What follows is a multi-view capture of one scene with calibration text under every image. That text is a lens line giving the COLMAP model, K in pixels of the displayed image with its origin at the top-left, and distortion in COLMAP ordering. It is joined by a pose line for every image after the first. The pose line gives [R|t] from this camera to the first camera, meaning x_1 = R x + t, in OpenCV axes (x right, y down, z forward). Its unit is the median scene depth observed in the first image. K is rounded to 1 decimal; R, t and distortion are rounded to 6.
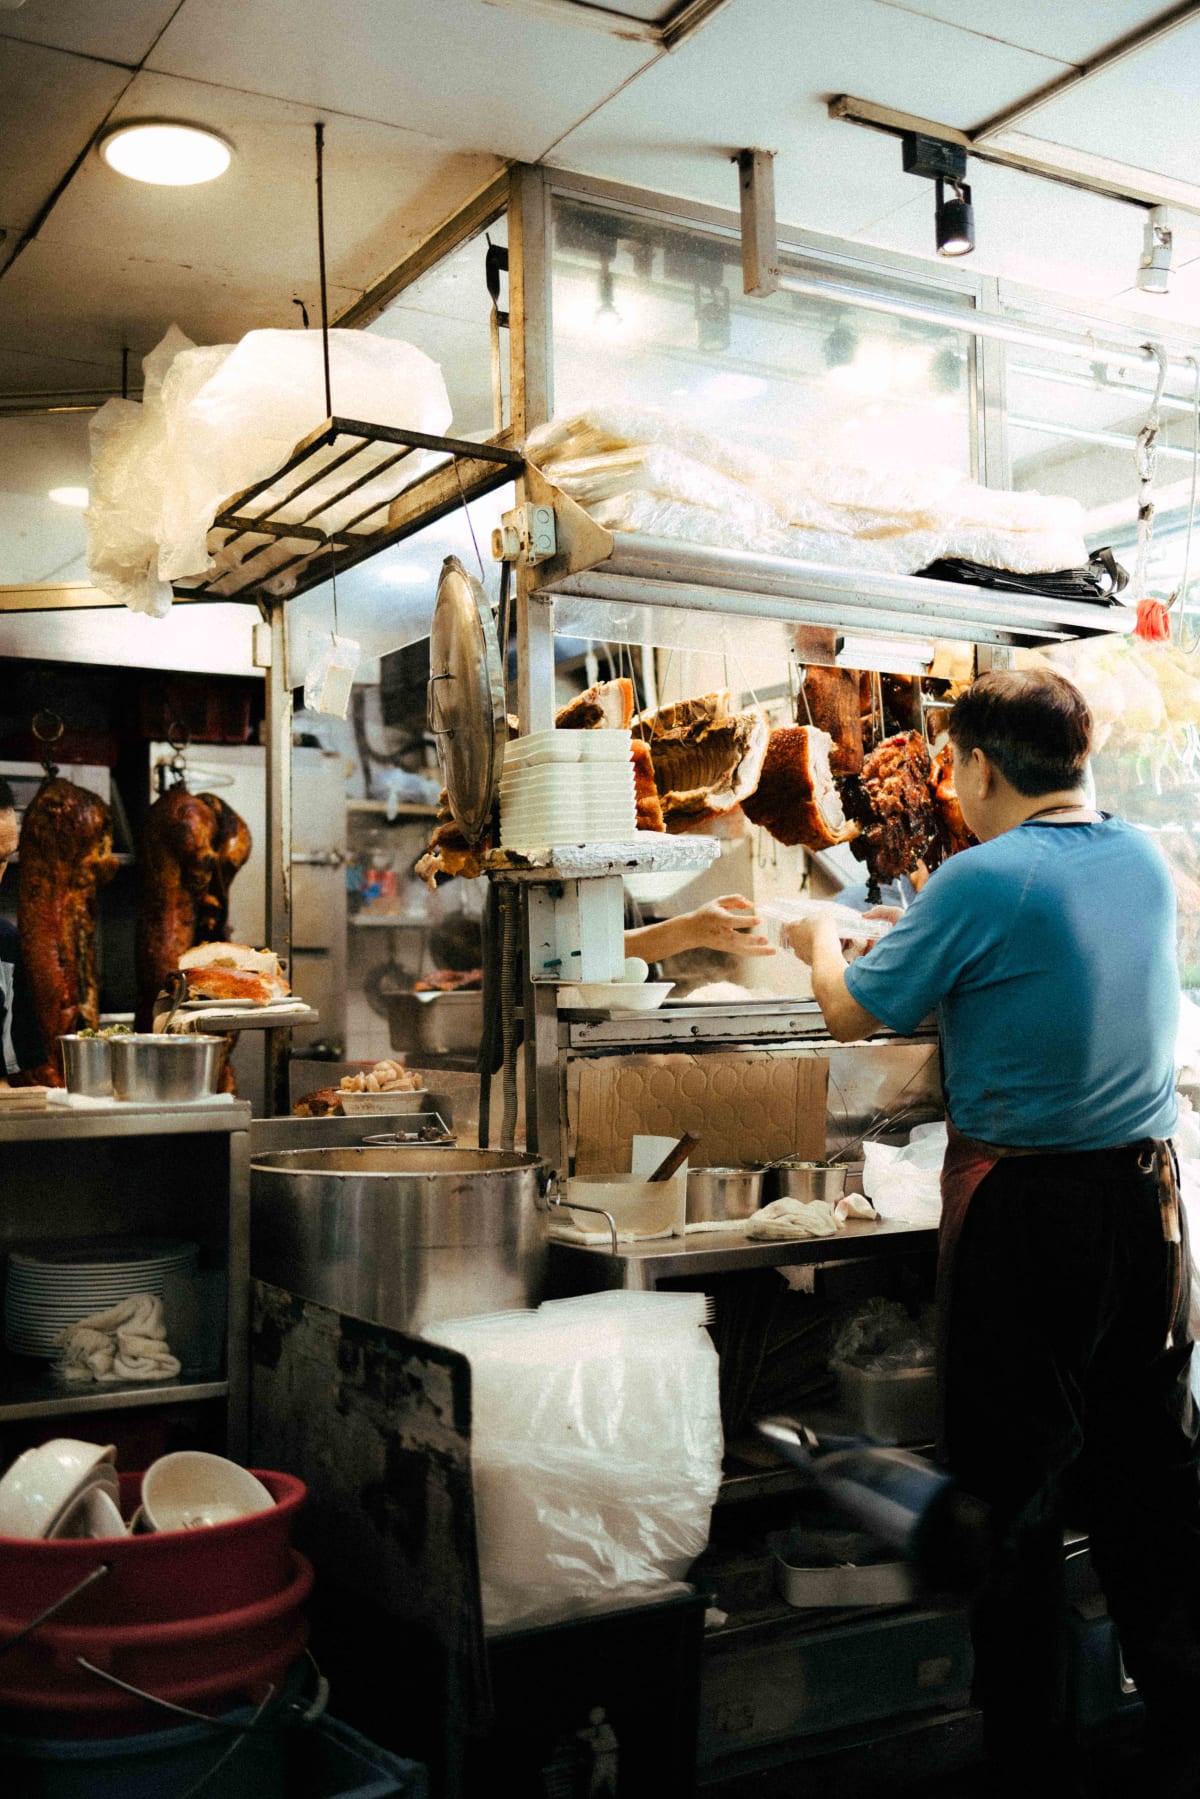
lens RADIAL K [[1785.6, 0, 593.4], [0, 1785.6, 900.6], [0, 0, 1]] dist [0.020182, 0.001428]
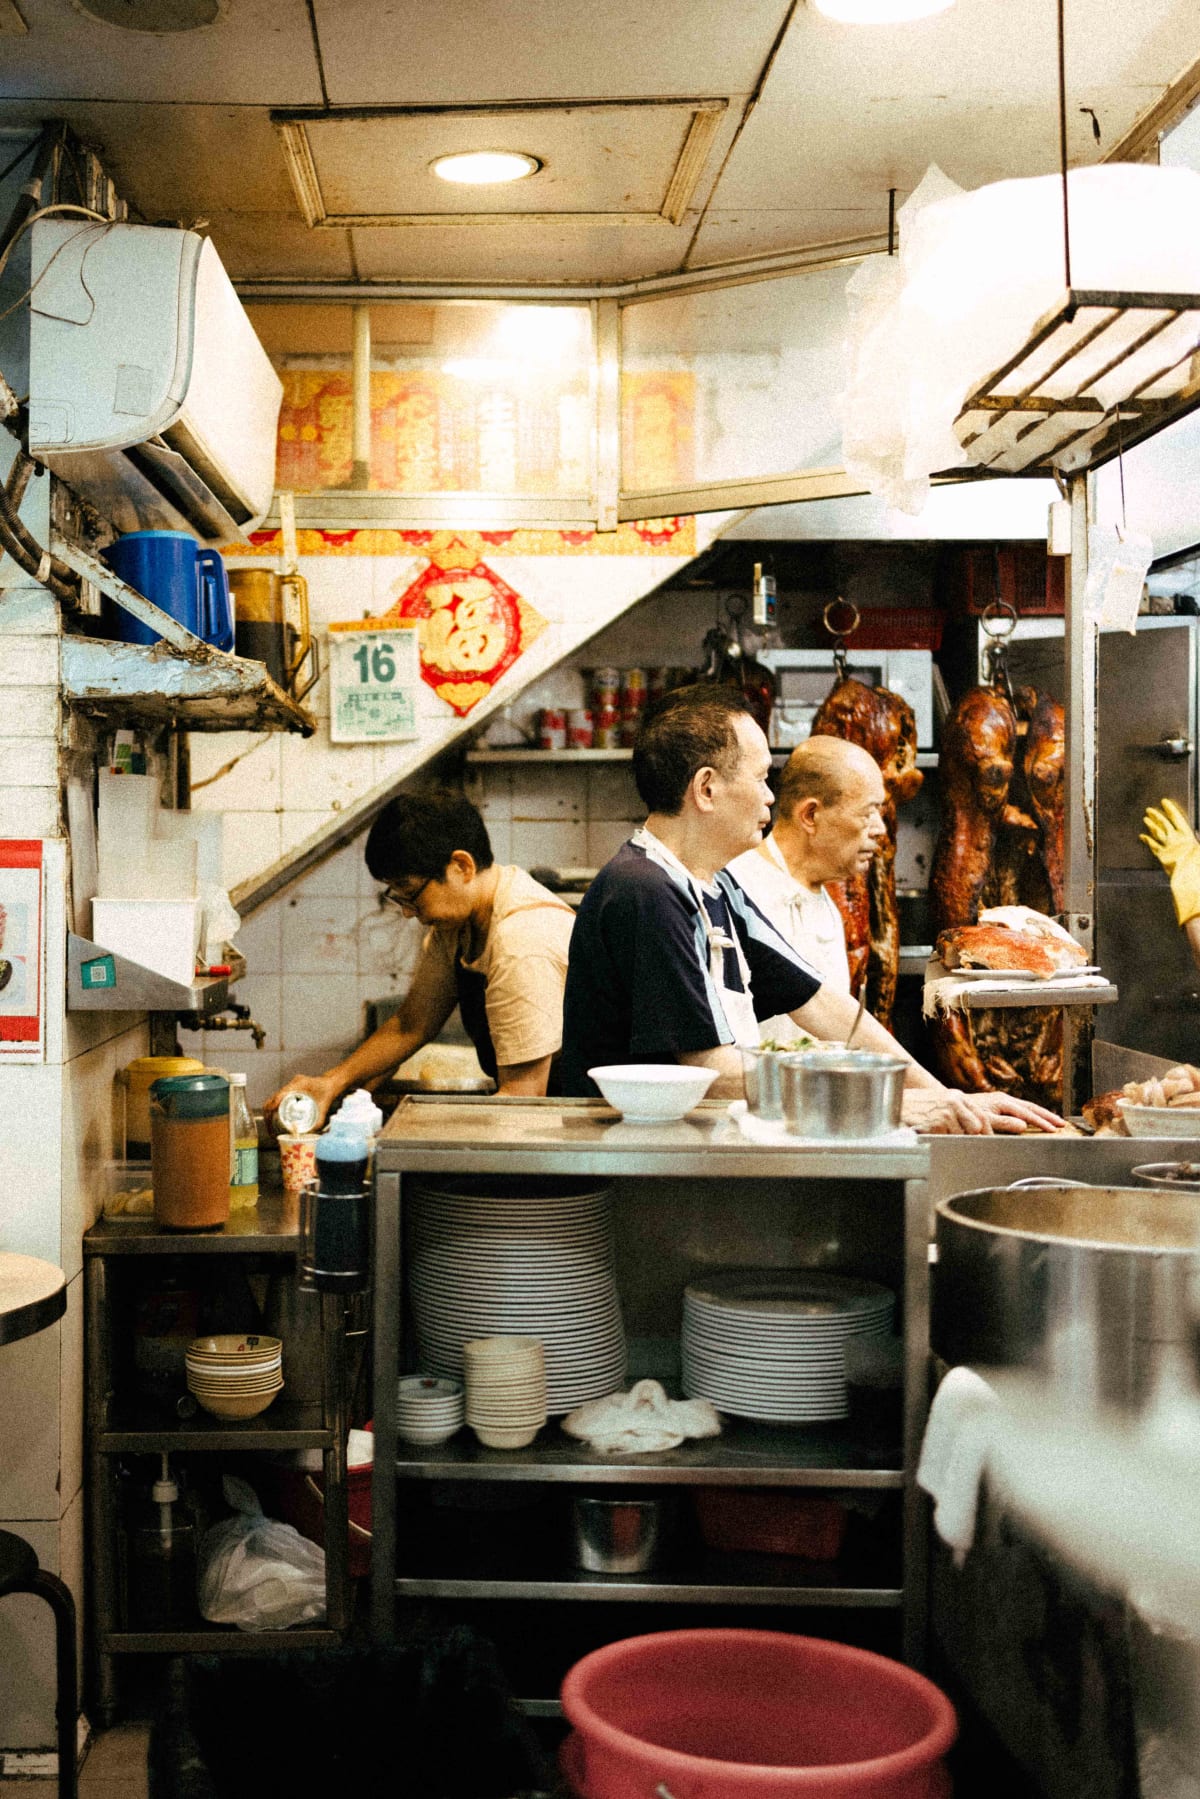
lens RADIAL K [[2188.7, 0, 488.5], [0, 2188.7, 805.3], [0, 0, 1]] dist [0.026704, -0.029672]
pose [[0.872037, 0.004783, -0.489416, 0.091841], [0.008608, 0.999648, 0.025107, -0.052851], [0.489364, -0.026107, 0.871689, -0.000458]]
